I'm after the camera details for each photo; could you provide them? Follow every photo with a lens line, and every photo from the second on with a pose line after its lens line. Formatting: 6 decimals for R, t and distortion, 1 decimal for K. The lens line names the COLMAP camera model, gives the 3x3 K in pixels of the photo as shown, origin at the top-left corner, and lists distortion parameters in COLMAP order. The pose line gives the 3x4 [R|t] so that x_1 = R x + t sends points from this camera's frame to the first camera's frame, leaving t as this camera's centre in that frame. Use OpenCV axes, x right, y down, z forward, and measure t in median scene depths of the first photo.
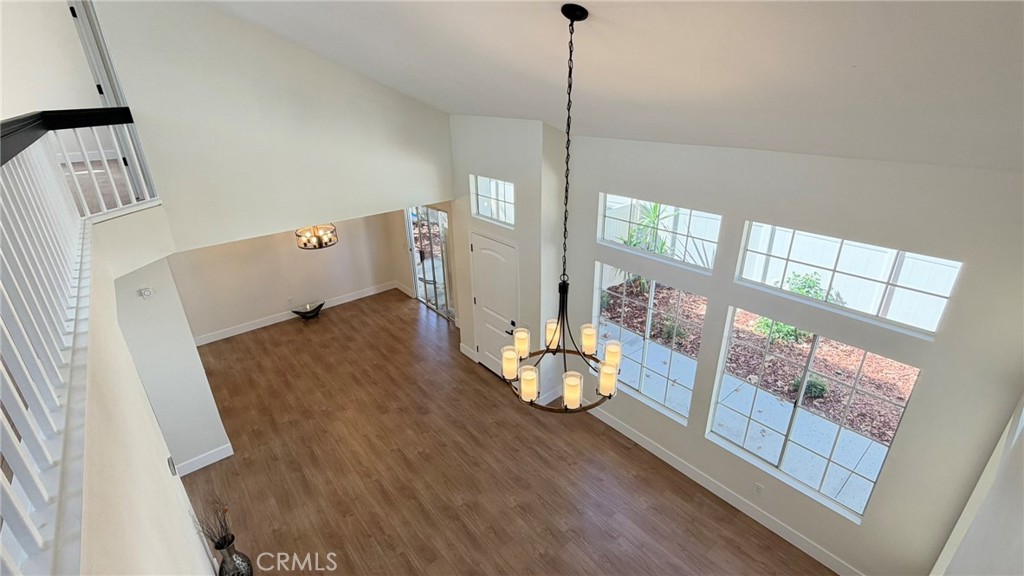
lens RADIAL K [[461.7, 0, 514.9], [0, 461.7, 288.4], [0, 0, 1]] dist [-0.008158, 0.000057]
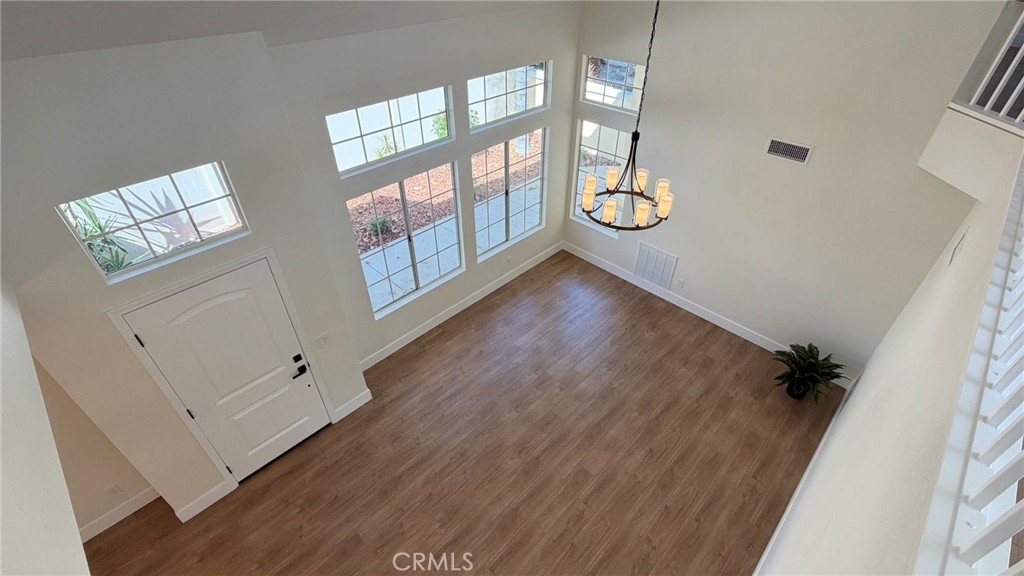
lens RADIAL K [[461.7, 0, 517.2], [0, 461.7, 281.9], [0, 0, 1]] dist [-0.008158, 0.000057]
pose [[-0.106736, -0.586847, 0.802632, -0.669049], [0.403921, 0.712039, 0.574324, -0.339418], [-0.908546, 0.385501, 0.161039, 0.716548]]
